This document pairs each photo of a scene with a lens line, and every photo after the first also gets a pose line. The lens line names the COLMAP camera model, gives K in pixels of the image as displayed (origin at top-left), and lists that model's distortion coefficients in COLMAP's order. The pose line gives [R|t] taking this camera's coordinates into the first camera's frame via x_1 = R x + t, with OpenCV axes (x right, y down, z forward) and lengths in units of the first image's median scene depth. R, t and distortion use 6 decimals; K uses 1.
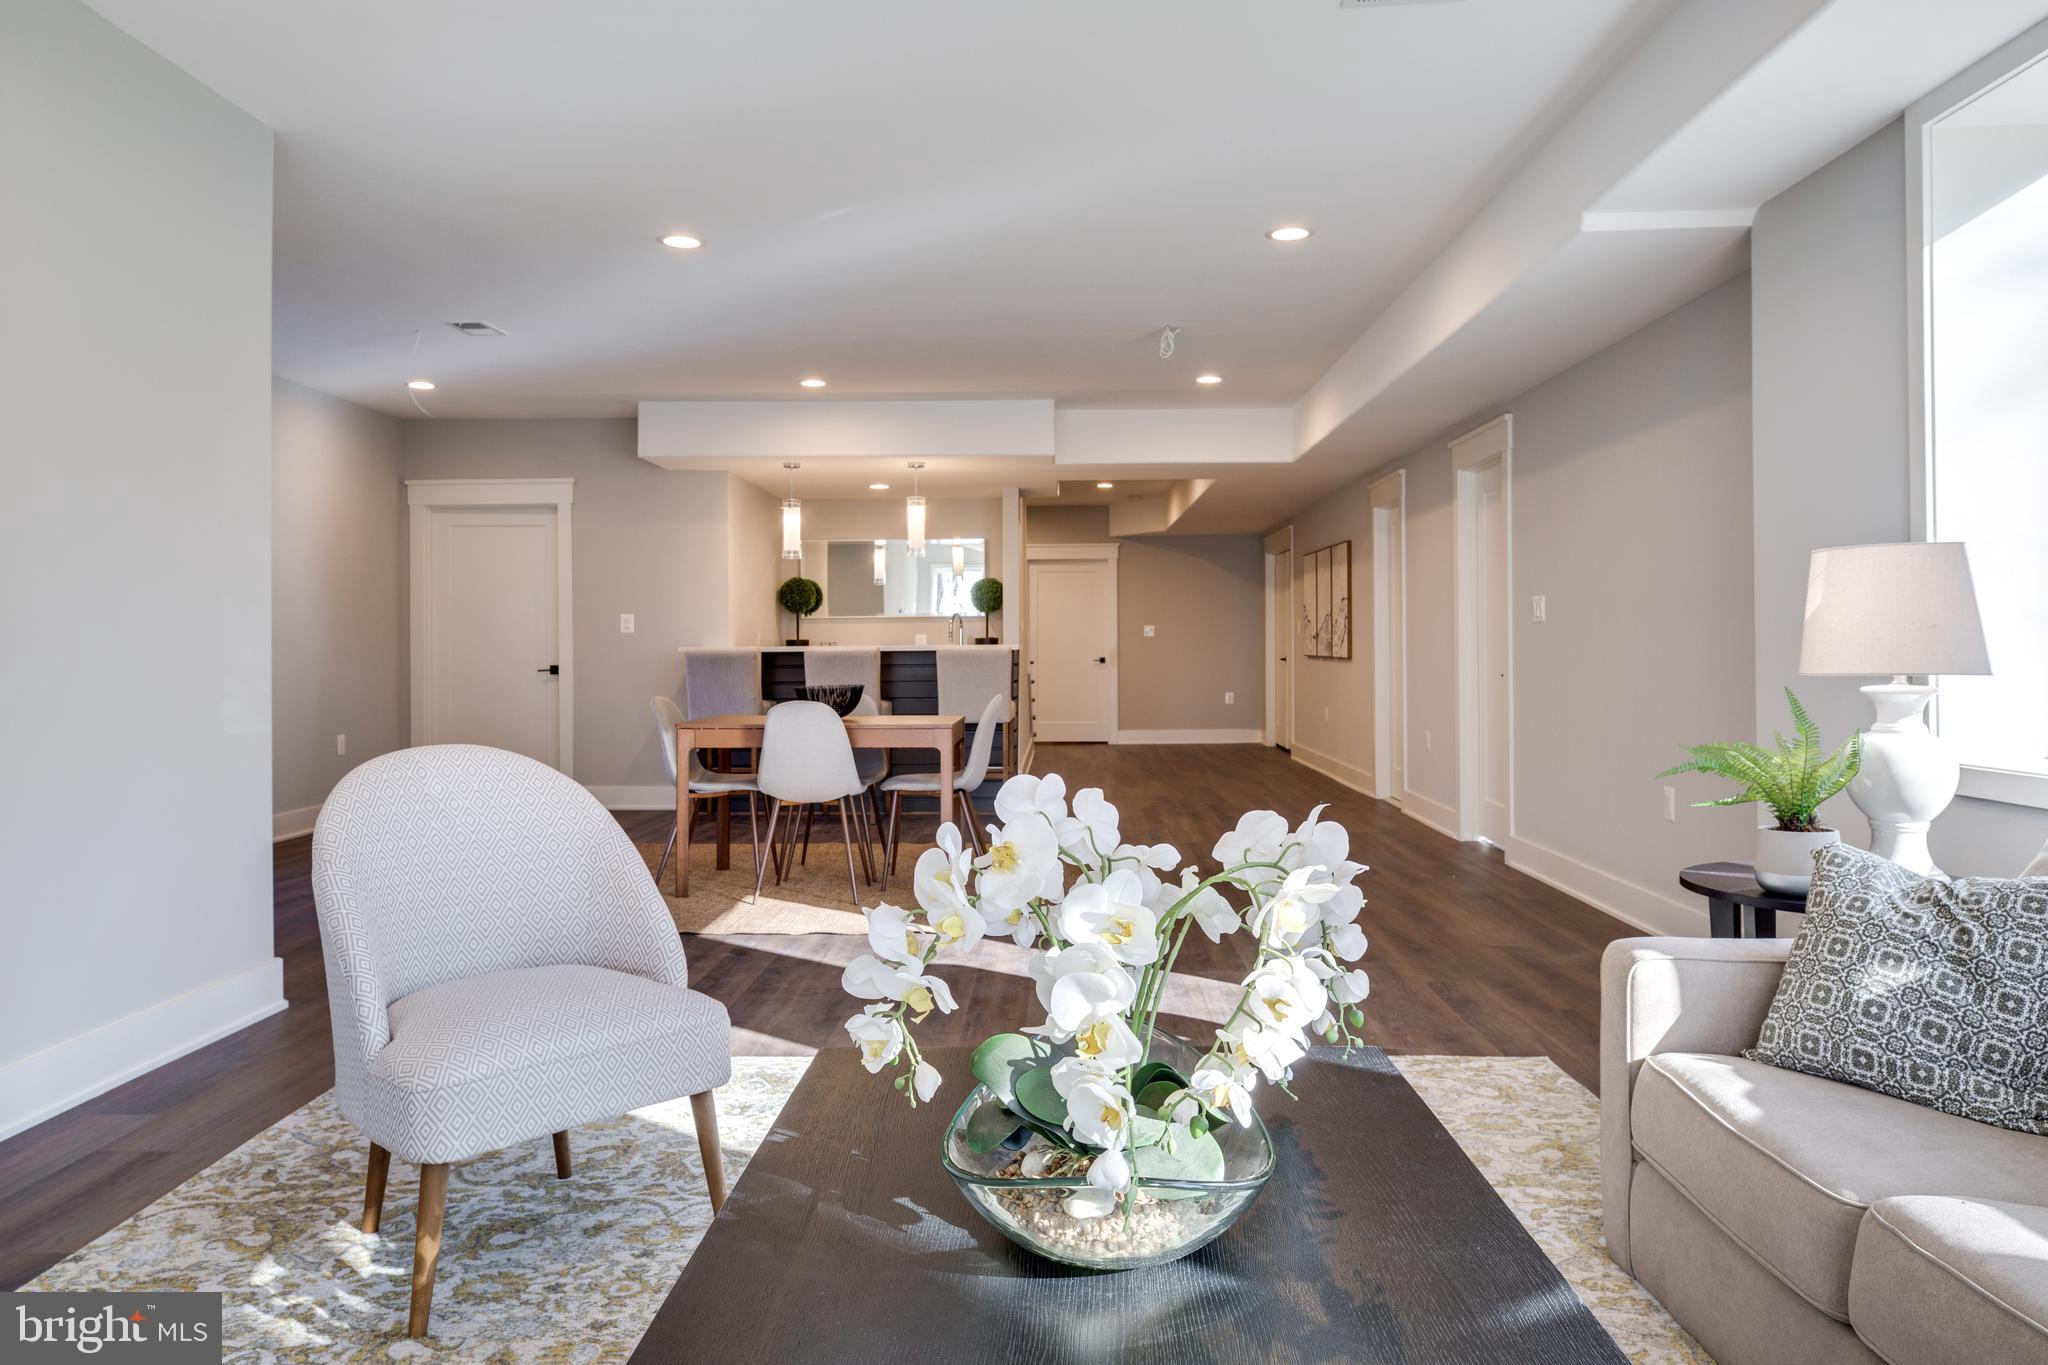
lens RADIAL K [[1399.3, 0, 1028.4], [0, 1399.3, 647.3], [0, 0, 1]] dist [0.002754, 0.002744]
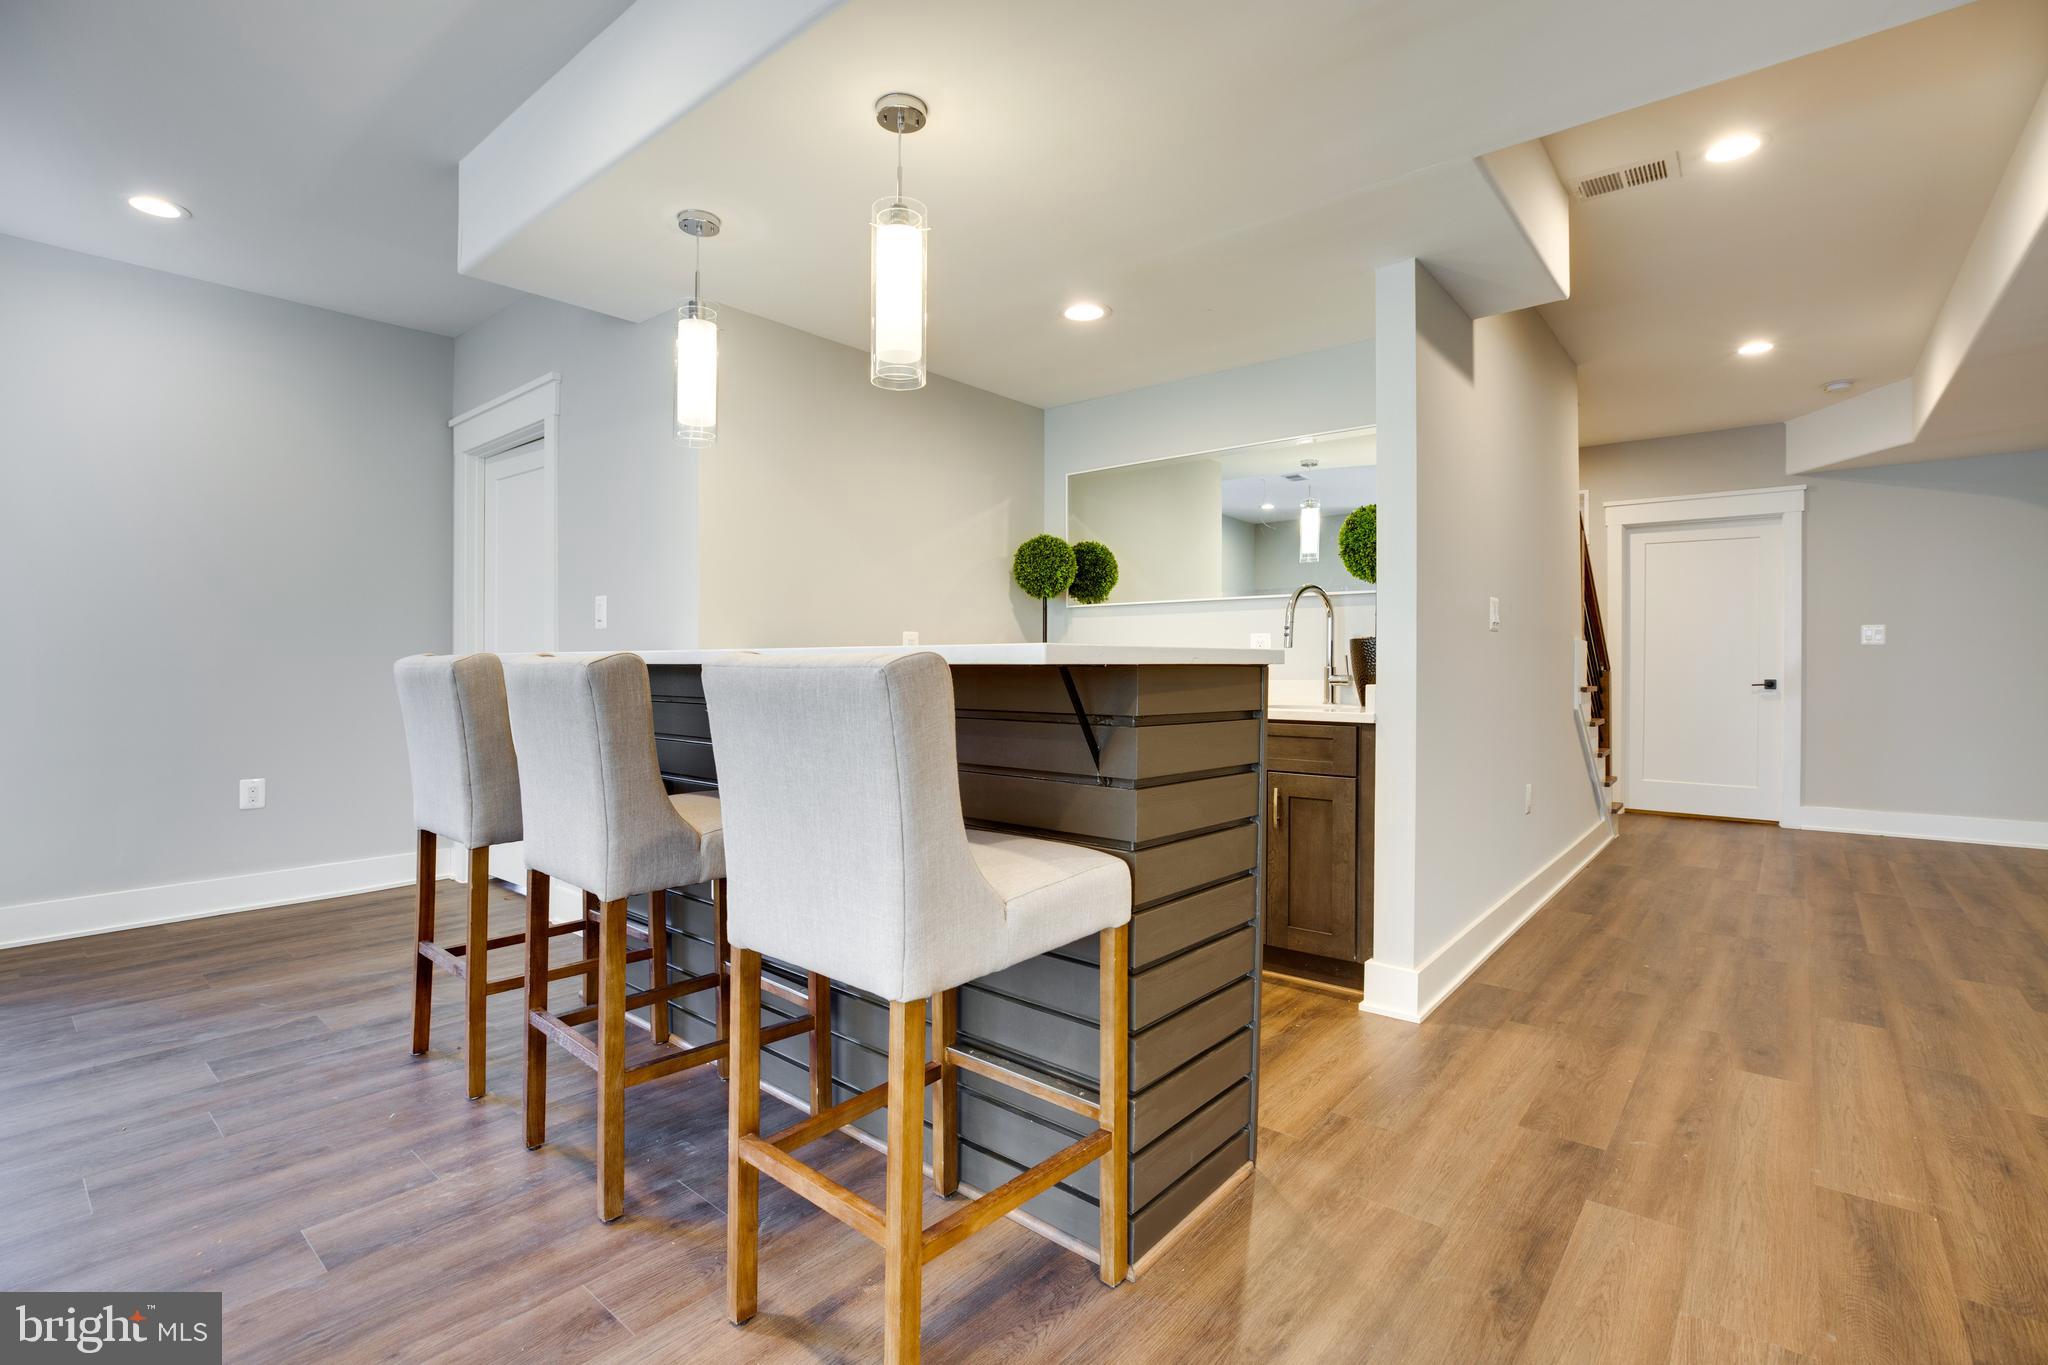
lens RADIAL K [[946.8, 0, 1017.4], [0, 946.8, 675.3], [0, 0, 1]] dist [-0.045210, 0.014968]
pose [[0.781070, 0.013203, -0.624304, 0.089392], [-0.005232, 0.999880, 0.014600, 0.002078], [0.624422, -0.008137, 0.781045, 0.904397]]
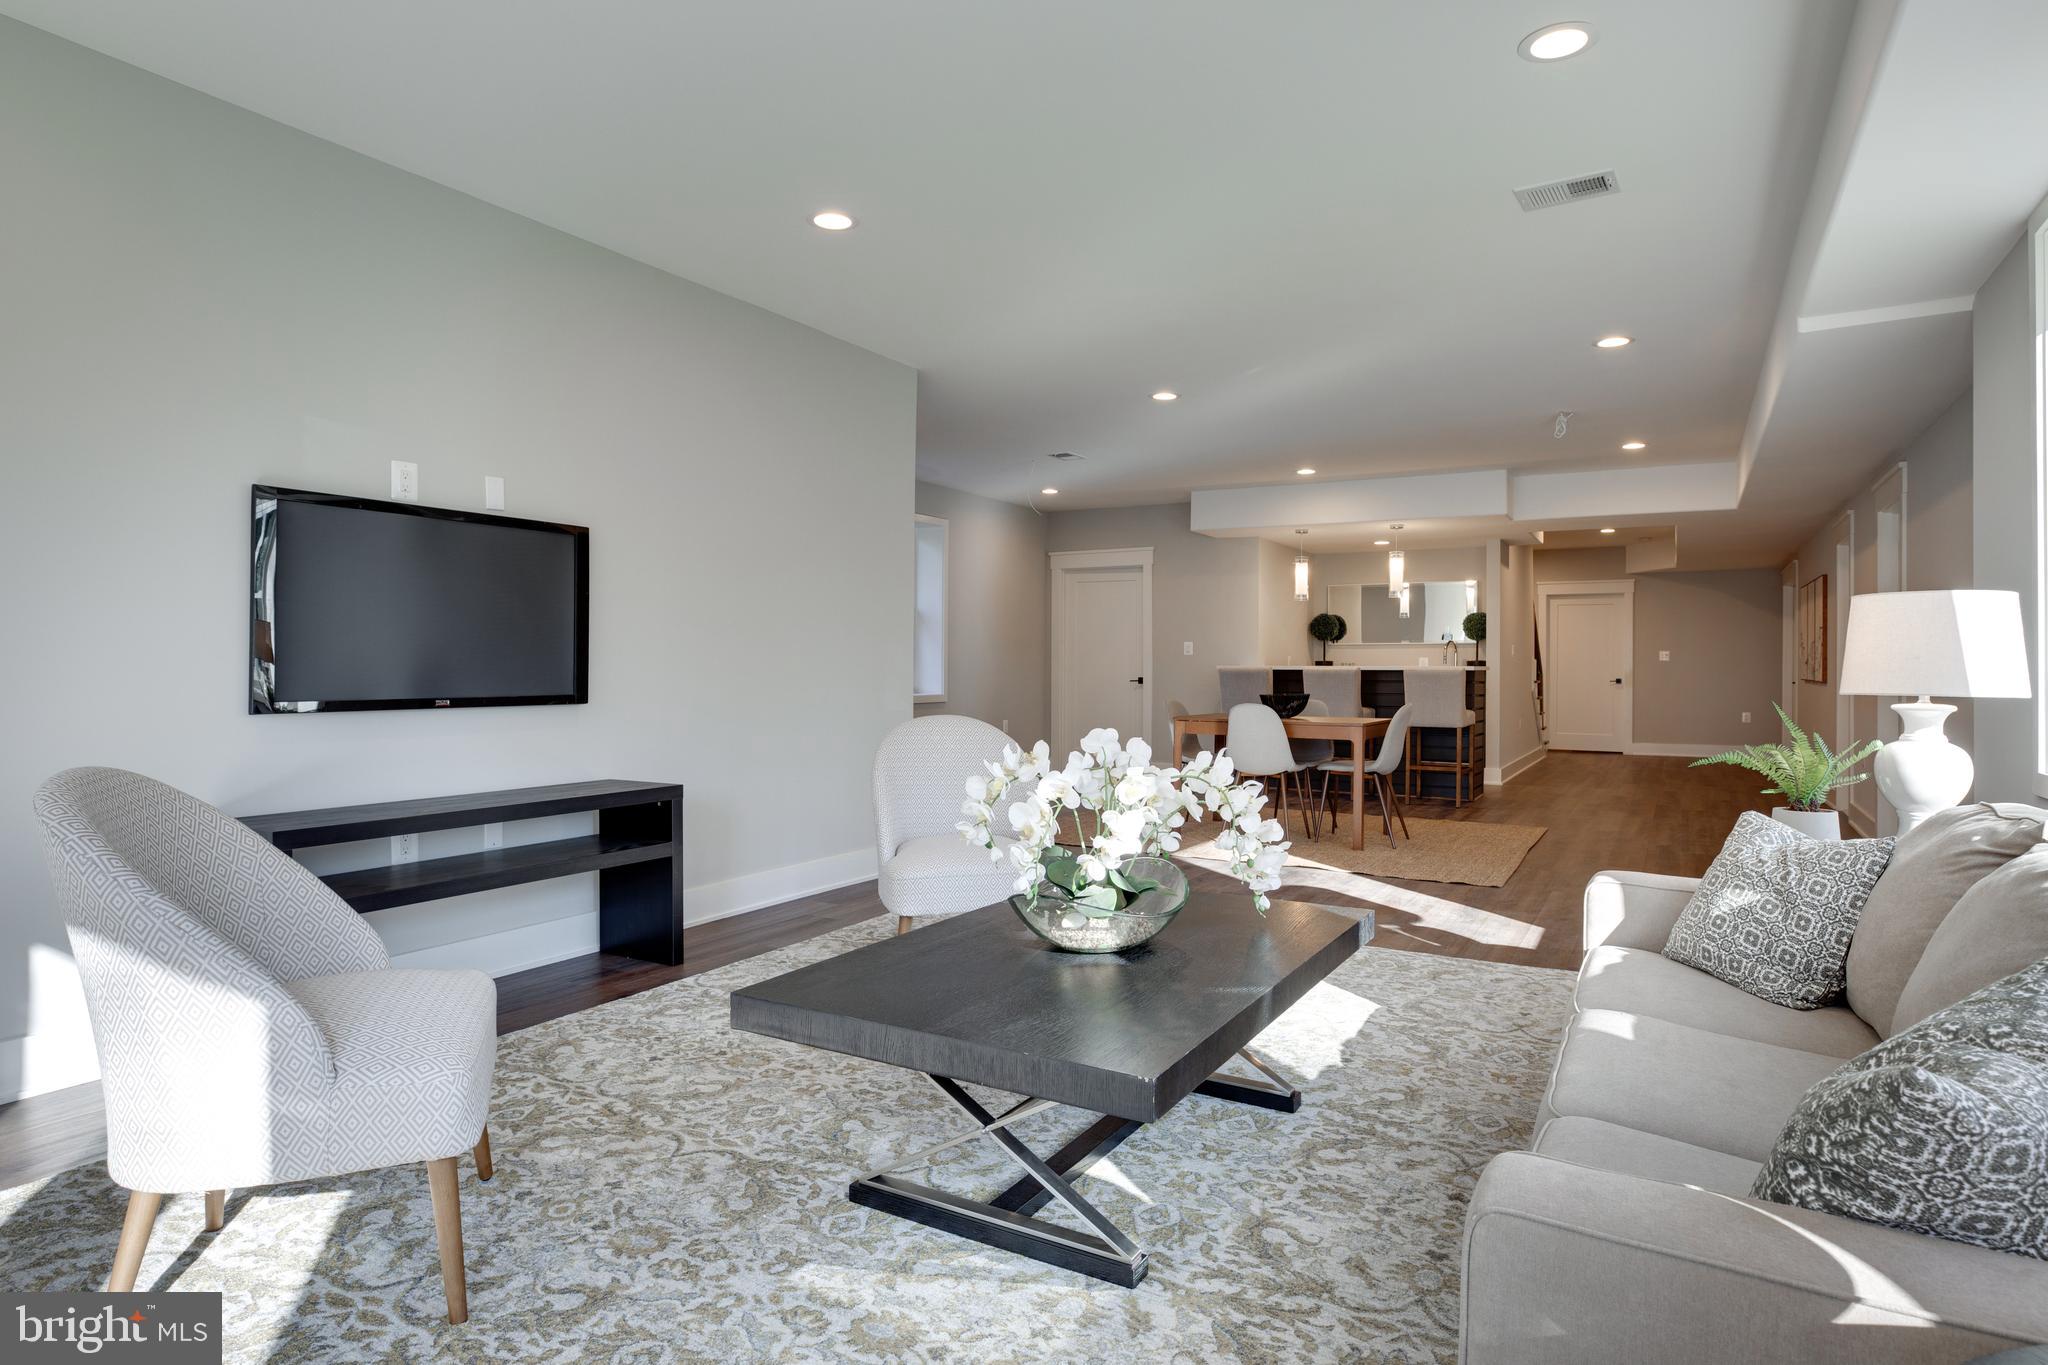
lens RADIAL K [[1129.8, 0, 1024.0], [0, 1129.8, 682.5], [0, 0, 1]] dist [-0.005946, 0.000419]
pose [[0.878258, 0.017697, -0.477859, 0.123725], [-0.010906, 0.999796, 0.016983, -0.000248], [0.478062, -0.009704, 0.878273, -0.086611]]
